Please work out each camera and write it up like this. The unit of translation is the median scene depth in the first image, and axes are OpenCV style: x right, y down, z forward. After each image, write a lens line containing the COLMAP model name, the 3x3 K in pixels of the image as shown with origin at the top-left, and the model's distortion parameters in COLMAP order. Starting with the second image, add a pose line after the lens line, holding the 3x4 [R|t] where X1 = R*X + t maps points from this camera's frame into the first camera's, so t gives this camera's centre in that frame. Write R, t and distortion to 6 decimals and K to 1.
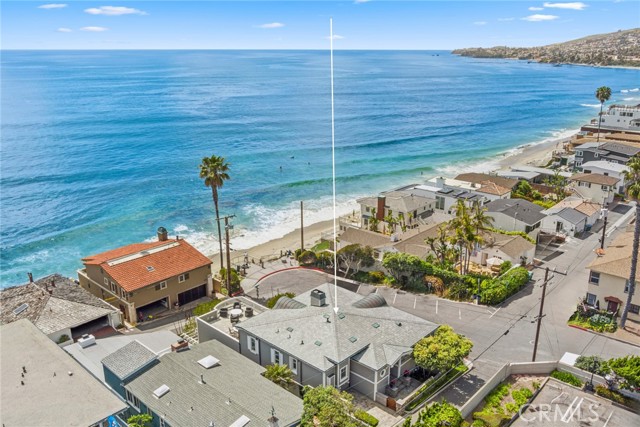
lens RADIAL K [[503.5, 0, 316.6], [0, 503.5, 212.2], [0, 0, 1]] dist [-0.027599, 0.021474]
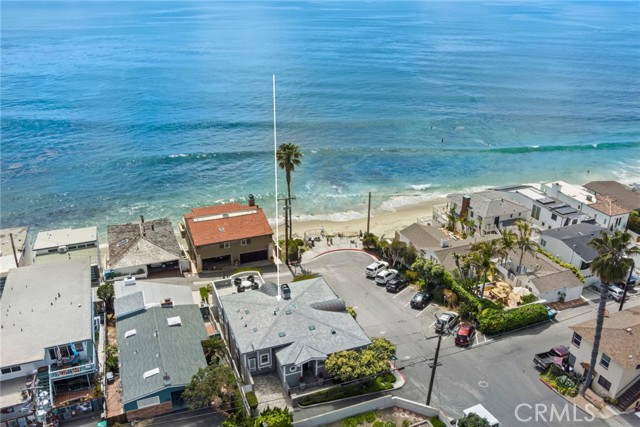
lens RADIAL K [[482.4, 0, 323.5], [0, 482.4, 215.2], [0, 0, 1]] dist [-0.023441, -0.004414]
pose [[0.911870, 0.187846, -0.364977, 0.315153], [-0.146943, 0.979604, 0.137055, -0.118910], [0.383278, -0.071346, 0.920873, -0.002602]]
